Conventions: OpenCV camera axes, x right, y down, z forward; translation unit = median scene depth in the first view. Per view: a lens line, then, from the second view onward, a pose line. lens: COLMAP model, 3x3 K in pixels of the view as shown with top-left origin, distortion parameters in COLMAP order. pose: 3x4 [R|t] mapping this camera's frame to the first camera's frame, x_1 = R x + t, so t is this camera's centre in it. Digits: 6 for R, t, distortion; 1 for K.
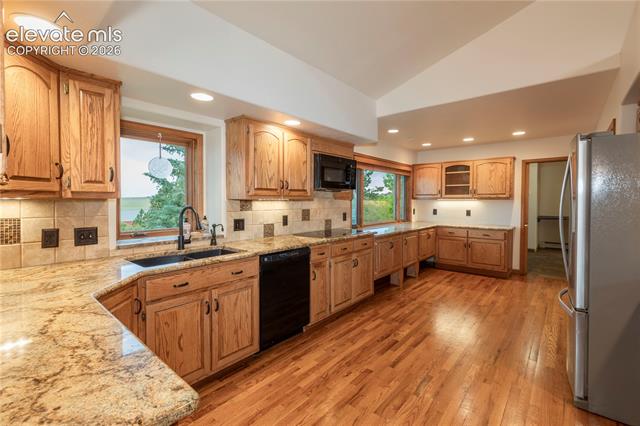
lens RADIAL K [[286.3, 0, 321.9], [0, 286.3, 204.3], [0, 0, 1]] dist [0.002742, 0.000283]
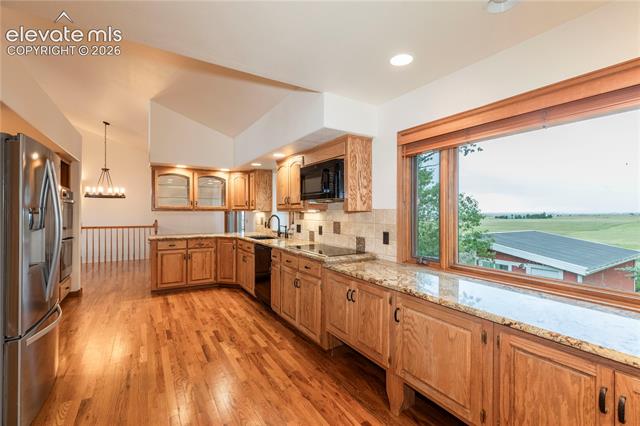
lens RADIAL K [[288.9, 0, 322.6], [0, 288.9, 211.6], [0, 0, 1]] dist [0.005091, 0.000361]
pose [[-0.306819, -0.005565, -0.951751, 1.033390], [-0.021739, 0.999763, 0.001162, -0.019510], [0.951519, 0.021047, -0.306868, 1.476091]]
